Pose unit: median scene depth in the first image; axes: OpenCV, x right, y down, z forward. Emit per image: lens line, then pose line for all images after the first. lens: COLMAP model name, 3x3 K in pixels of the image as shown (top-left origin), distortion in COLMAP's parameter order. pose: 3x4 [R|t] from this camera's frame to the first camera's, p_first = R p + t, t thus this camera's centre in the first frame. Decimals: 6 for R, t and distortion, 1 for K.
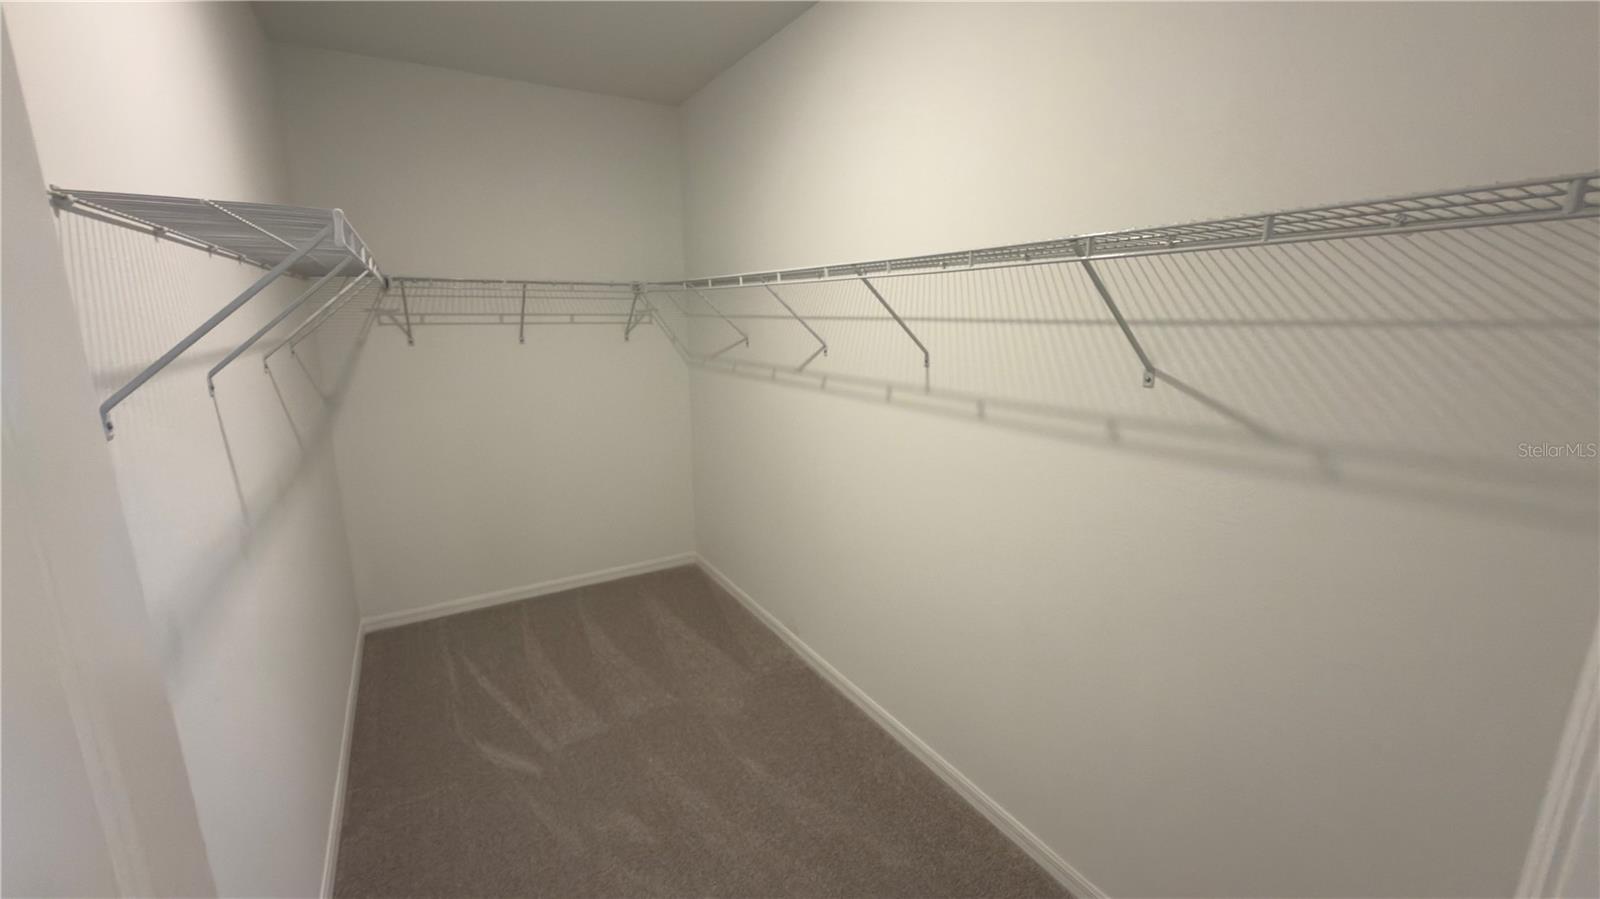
lens RADIAL K [[637.7, 0, 800.1], [0, 637.7, 451.1], [0, 0, 1]] dist [0.001027, -0.000527]
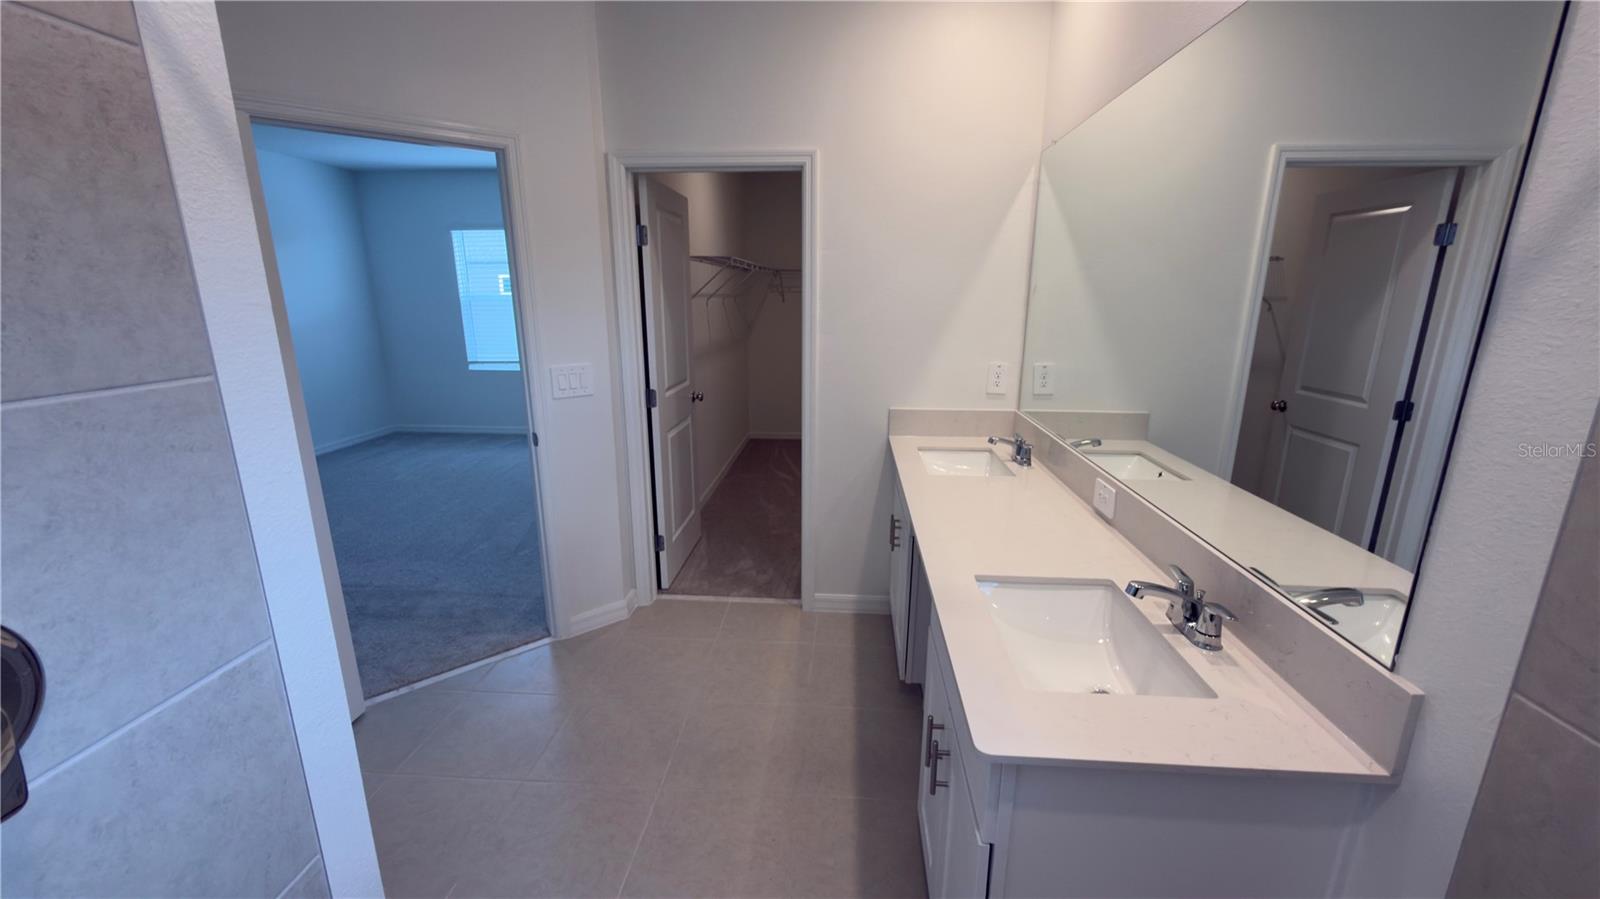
lens RADIAL K [[637.7, 0, 801.7], [0, 637.7, 453.4], [0, 0, 1]] dist [0.001027, -0.000527]
pose [[0.812145, 0.142521, -0.565782, 0.743503], [-0.127255, 0.989630, 0.066622, 0.191983], [0.569410, 0.017892, 0.821859, -0.725742]]
